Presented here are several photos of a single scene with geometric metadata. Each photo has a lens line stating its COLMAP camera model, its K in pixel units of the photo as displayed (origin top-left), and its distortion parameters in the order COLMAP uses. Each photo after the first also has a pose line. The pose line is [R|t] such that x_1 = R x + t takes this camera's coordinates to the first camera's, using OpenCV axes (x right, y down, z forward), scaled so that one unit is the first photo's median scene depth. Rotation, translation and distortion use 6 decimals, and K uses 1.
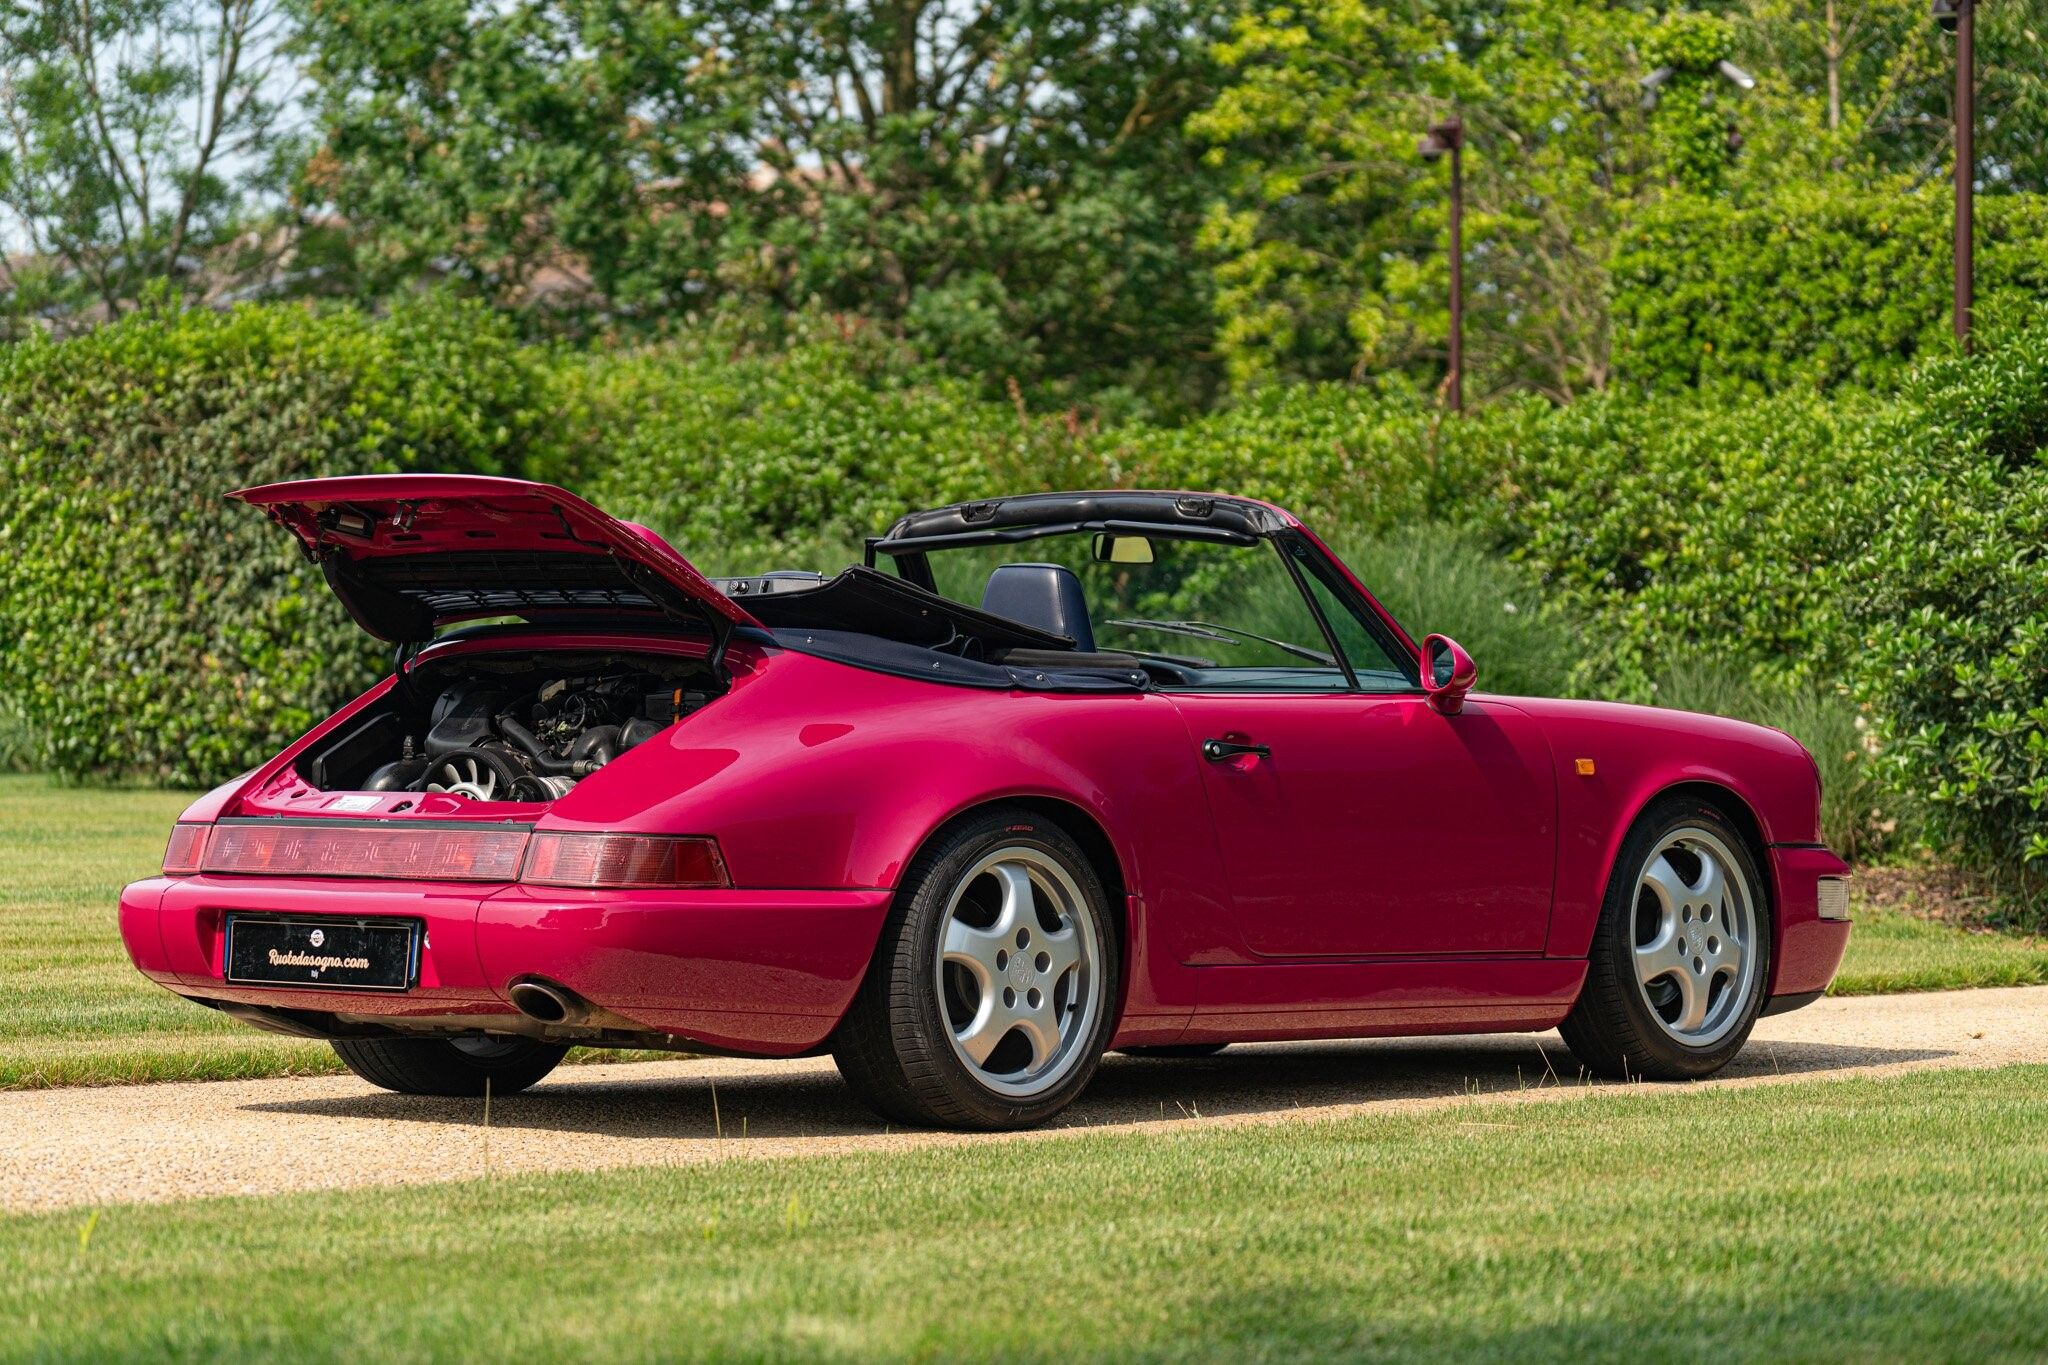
lens RADIAL K [[5973.6, 0, 1024.0], [0, 5973.6, 682.5], [0, 0, 1]] dist [0.084538, -0.490154]
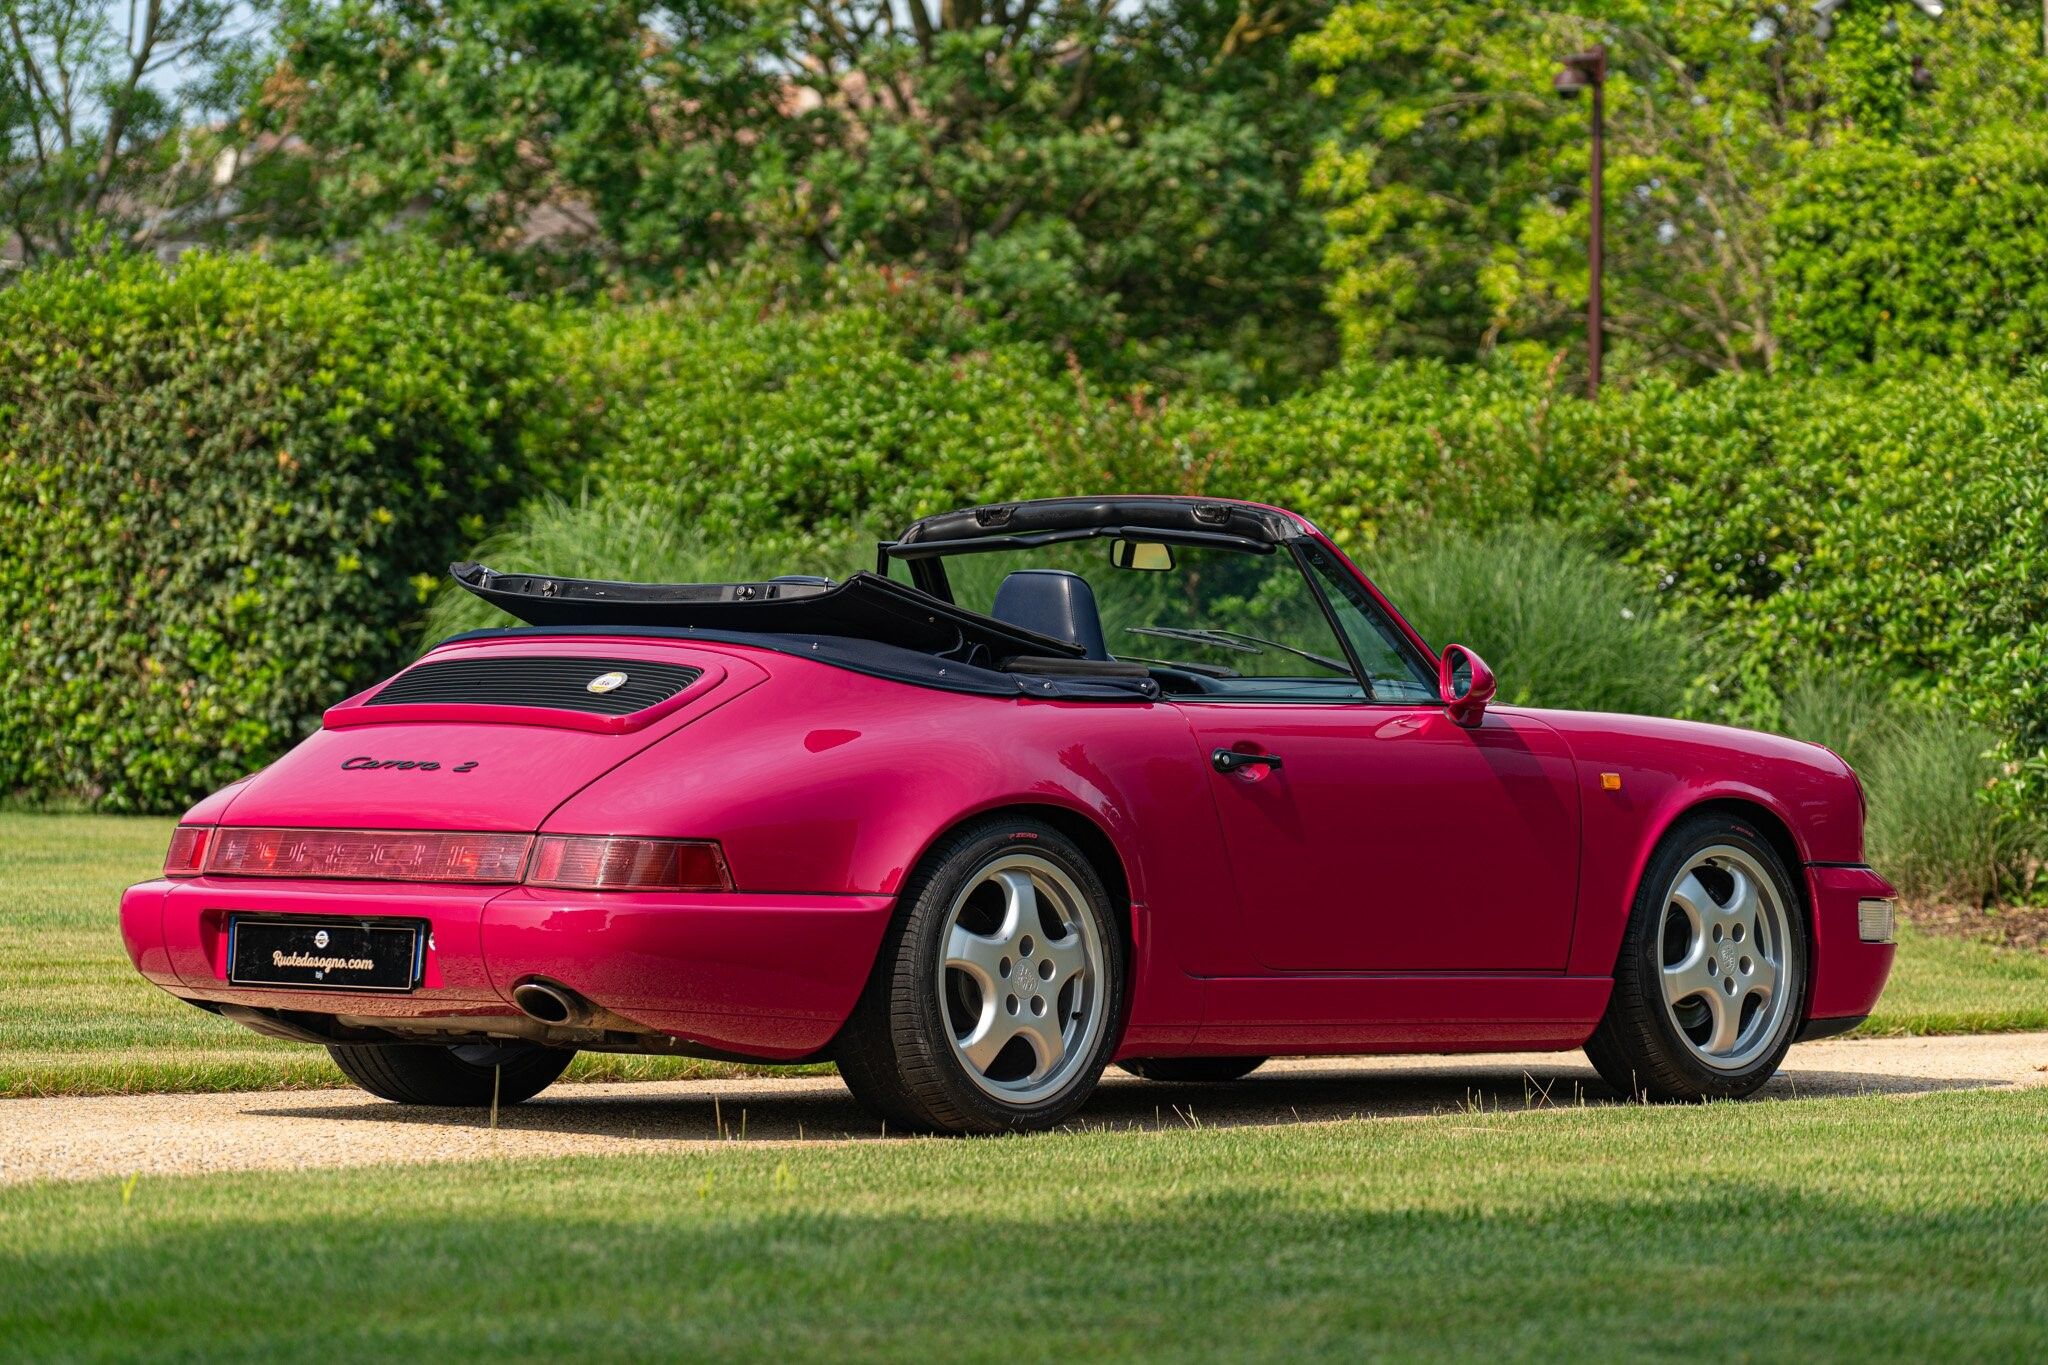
lens RADIAL K [[7657.4, 0, 1134.3], [0, 7657.4, 683.3], [0, 0, 1]] dist [0.111662, 1.768277]
pose [[0.999975, 0.006964, -0.001515, 0.007626], [-0.006968, 0.999973, -0.002489, 0.000746], [0.001498, 0.002500, 0.999996, -0.110343]]
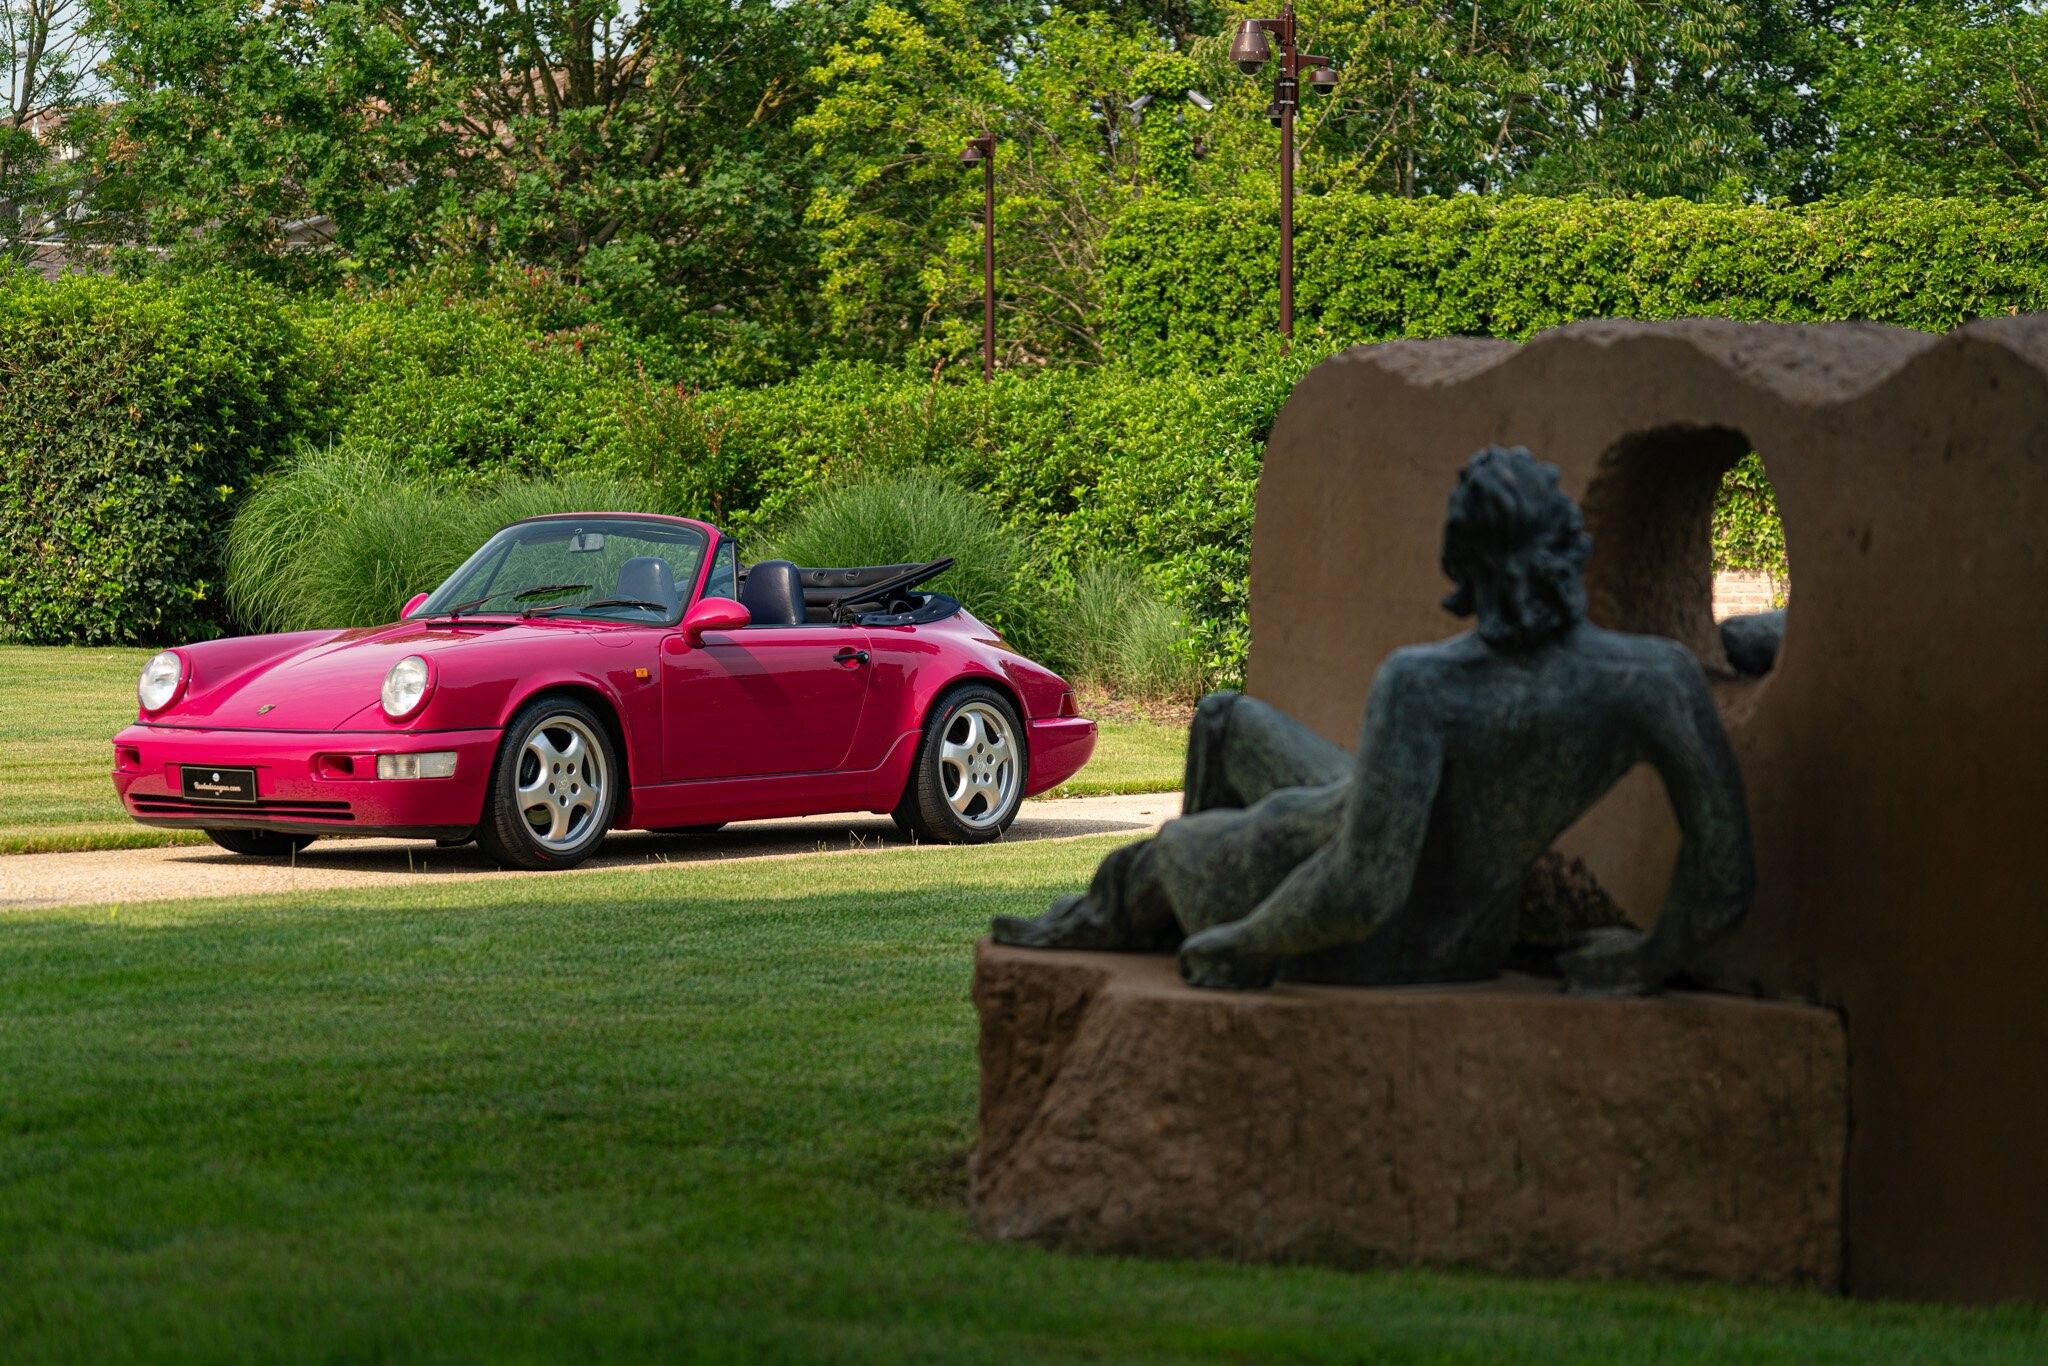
lens RADIAL K [[5973.6, 0, 1024.0], [0, 5973.6, 683.0], [0, 0, 1]] dist [0.084538, -0.490154]
pose [[0.999073, -0.005193, 0.042742, 0.022933], [0.003725, 0.999403, 0.034349, -0.018212], [-0.042895, -0.034157, 0.998496, -0.333594]]
